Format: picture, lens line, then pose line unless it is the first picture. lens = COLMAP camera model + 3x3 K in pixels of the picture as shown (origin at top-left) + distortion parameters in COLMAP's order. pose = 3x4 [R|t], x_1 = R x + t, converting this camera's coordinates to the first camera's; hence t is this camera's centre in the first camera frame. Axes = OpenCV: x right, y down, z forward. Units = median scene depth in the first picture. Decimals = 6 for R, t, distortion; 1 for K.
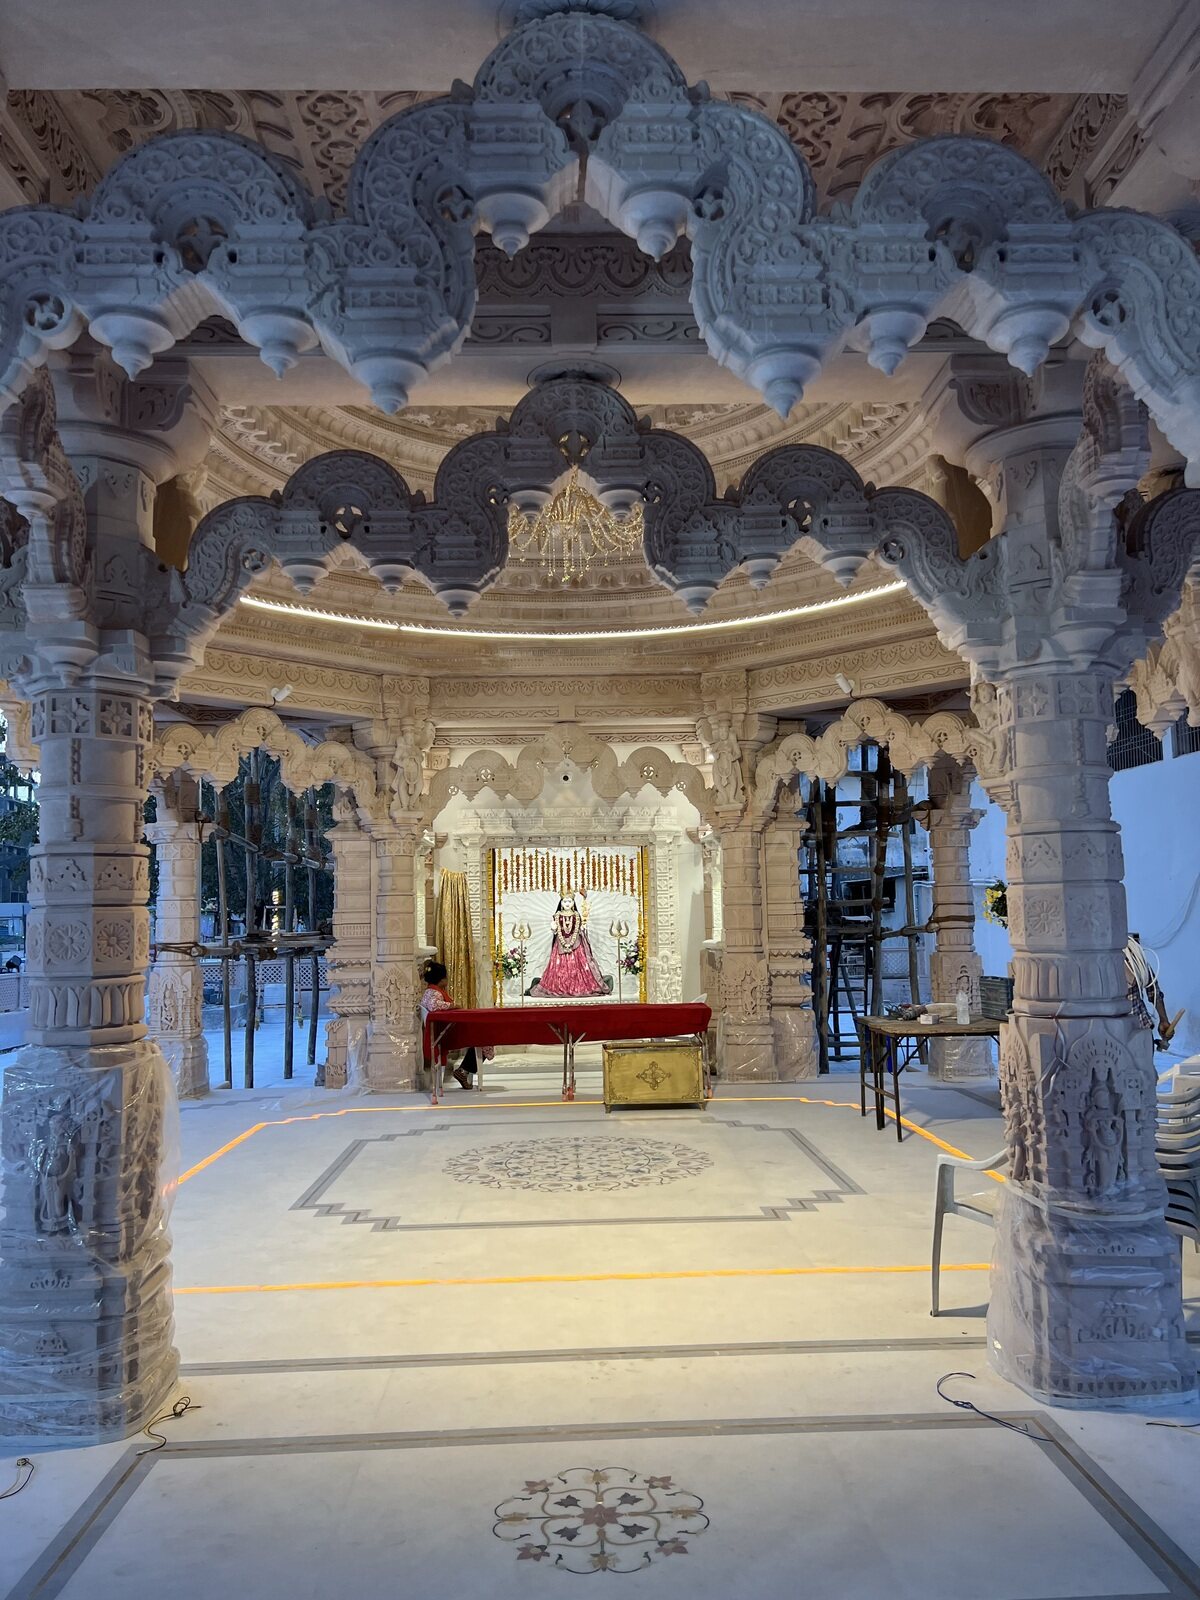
lens RADIAL K [[1255.3, 0, 596.1], [0, 1255.3, 798.6], [0, 0, 1]] dist [0.037390, -0.041265]
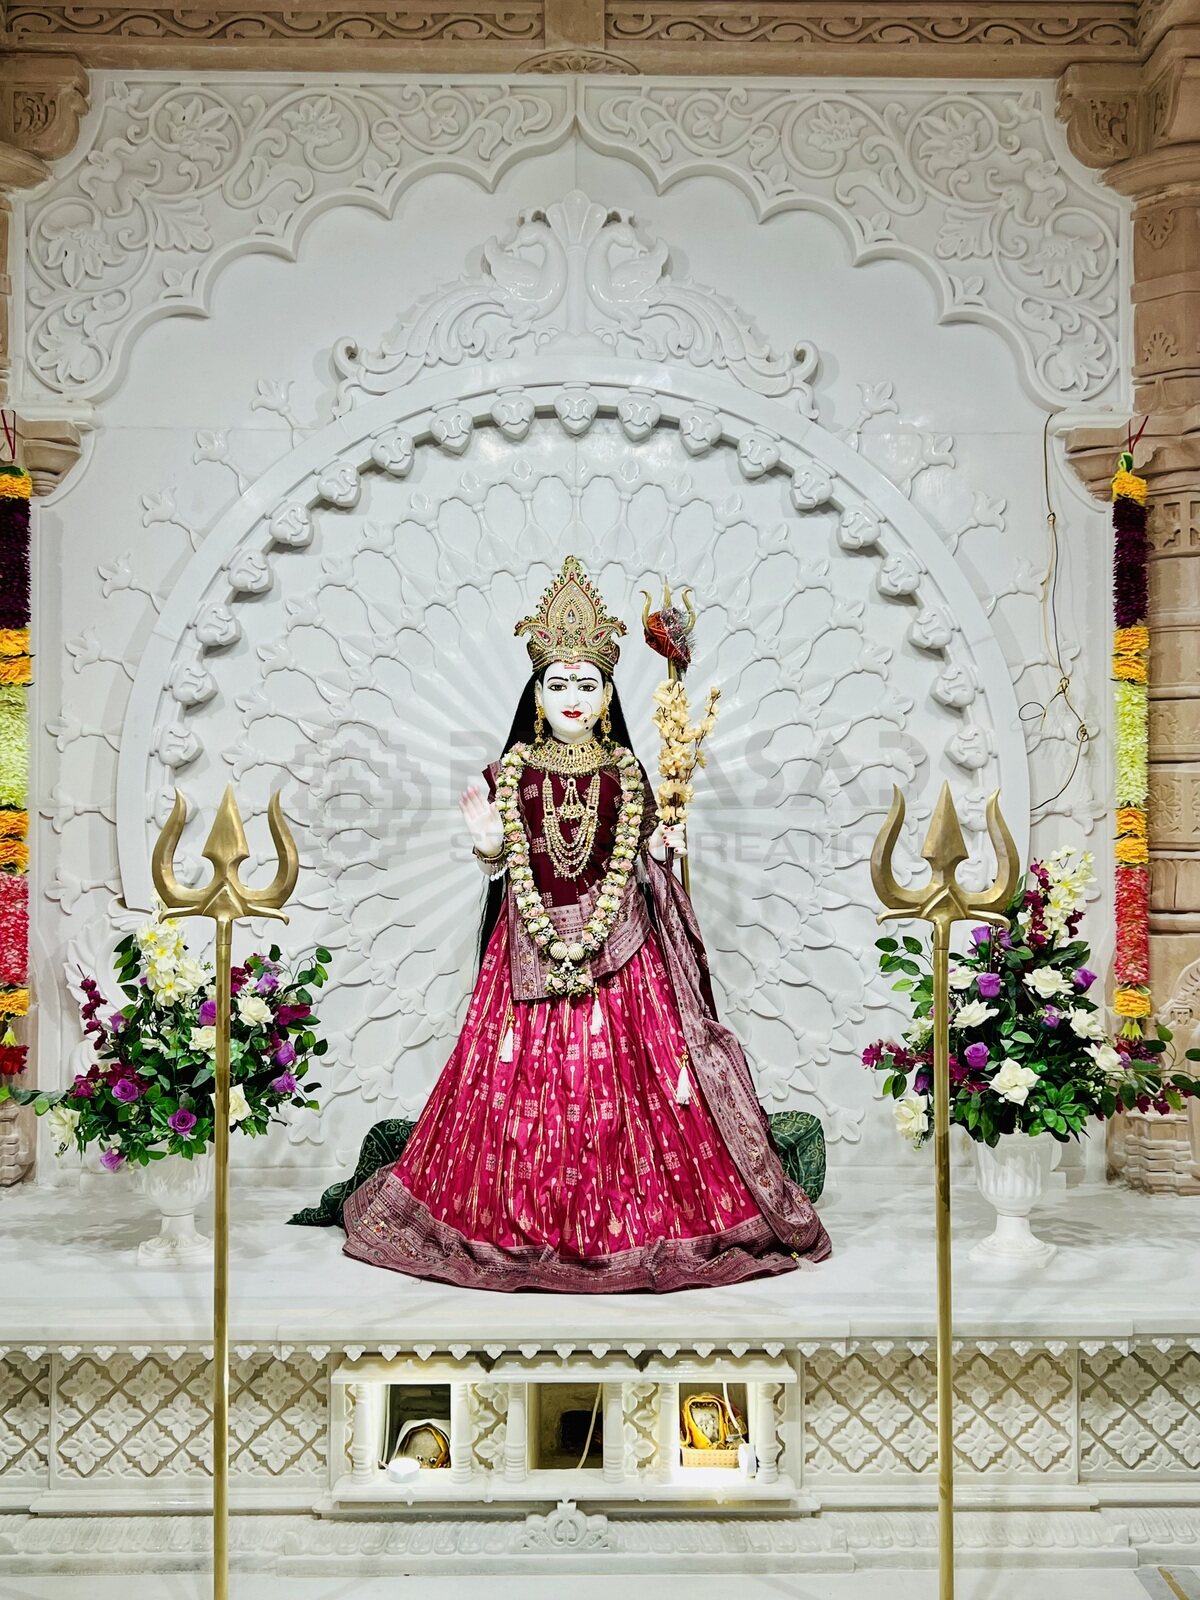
lens RADIAL K [[1255.3, 0, 602.4], [0, 1255.3, 802.8], [0, 0, 1]] dist [0.037390, -0.041265]
pose [[0.999437, 0.021184, -0.026006, -0.014193], [-0.019562, 0.997940, 0.061100, 0.087304], [0.027246, -0.060557, 0.997793, 0.834440]]
